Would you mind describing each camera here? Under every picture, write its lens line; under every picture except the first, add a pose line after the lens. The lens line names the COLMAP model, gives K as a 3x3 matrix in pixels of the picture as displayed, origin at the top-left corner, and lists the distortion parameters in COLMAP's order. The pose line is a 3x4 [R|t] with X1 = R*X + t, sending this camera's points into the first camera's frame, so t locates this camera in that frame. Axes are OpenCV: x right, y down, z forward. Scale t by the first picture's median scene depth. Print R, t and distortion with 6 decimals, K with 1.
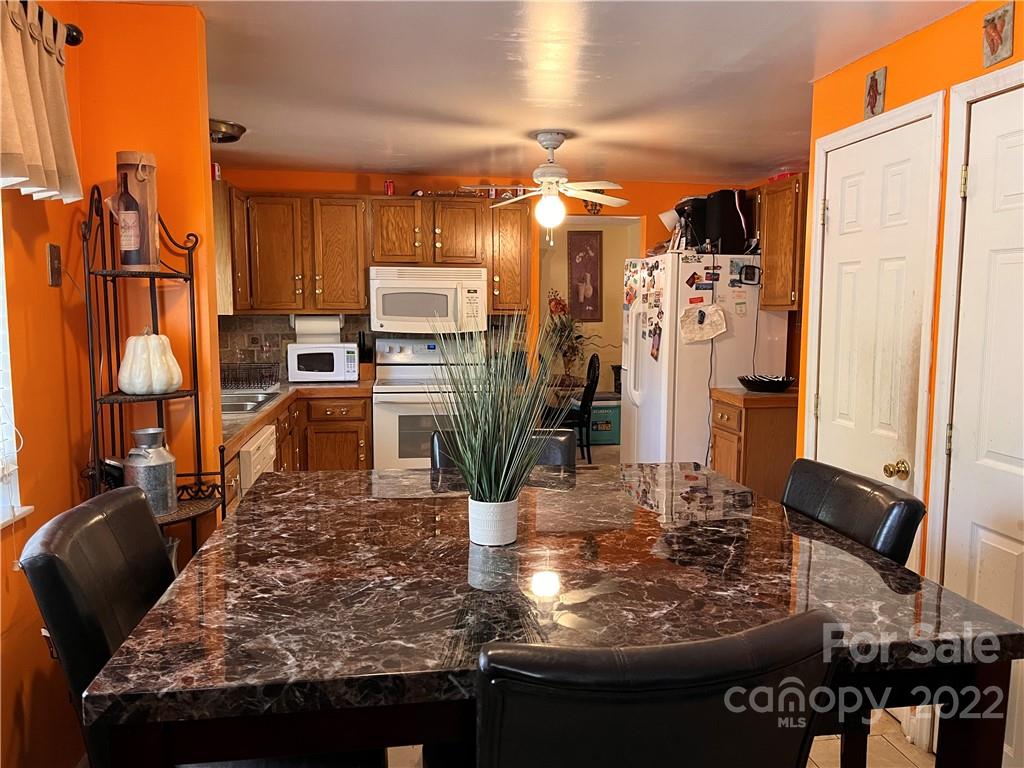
lens RADIAL K [[772.9, 0, 513.4], [0, 772.9, 382.2], [0, 0, 1]] dist [0.038577, -0.011463]
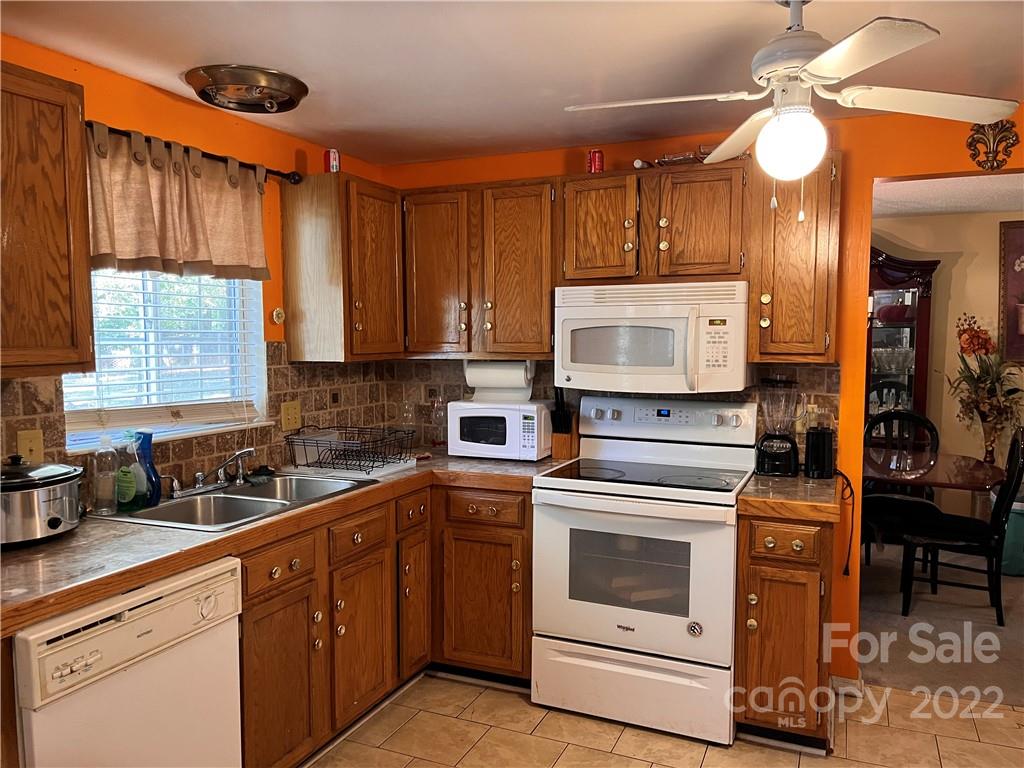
lens RADIAL K [[772.9, 0, 512.0], [0, 772.9, 390.5], [0, 0, 1]] dist [0.038577, -0.011463]
pose [[0.851052, 0.031441, -0.524139, 0.122313], [-0.046726, 0.998780, -0.015958, -0.050569], [0.522998, 0.038072, 0.851483, 0.432660]]
